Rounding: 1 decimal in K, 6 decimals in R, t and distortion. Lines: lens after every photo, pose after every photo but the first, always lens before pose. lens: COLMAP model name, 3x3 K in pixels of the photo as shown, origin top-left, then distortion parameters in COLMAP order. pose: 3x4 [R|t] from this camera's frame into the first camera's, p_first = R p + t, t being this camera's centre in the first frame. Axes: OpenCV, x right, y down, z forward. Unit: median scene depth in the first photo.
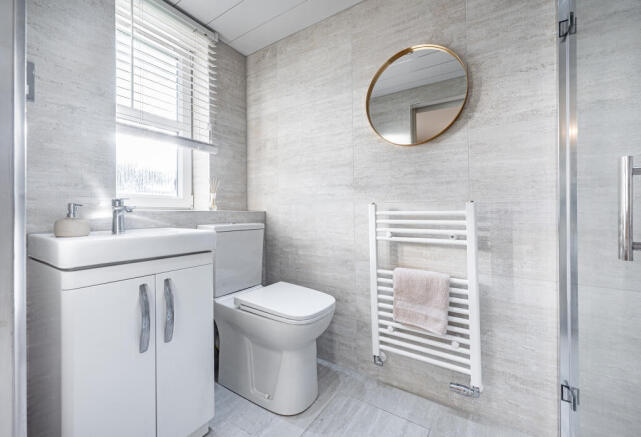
lens RADIAL K [[288.8, 0, 298.8], [0, 288.8, 203.1], [0, 0, 1]] dist [0.000740, 0.000004]
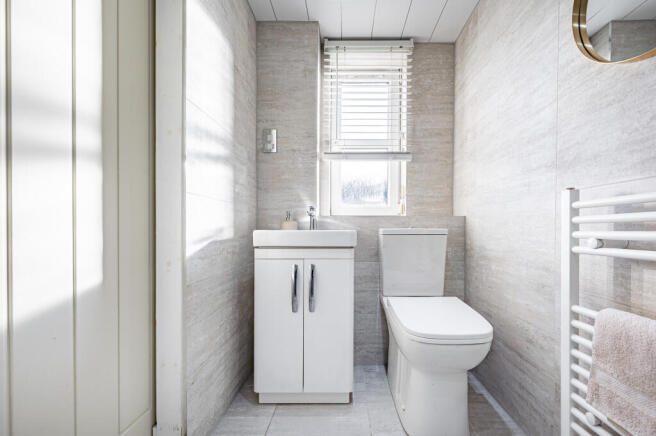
lens RADIAL K [[271.2, 0, 329.6], [0, 271.2, 231.7], [0, 0, 1]] dist [0.000759, 0.000032]
pose [[0.525717, 0.008440, -0.850618, 0.423405], [0.017668, 0.999627, 0.020838, 0.060963], [0.850476, -0.025983, 0.525371, 0.287277]]
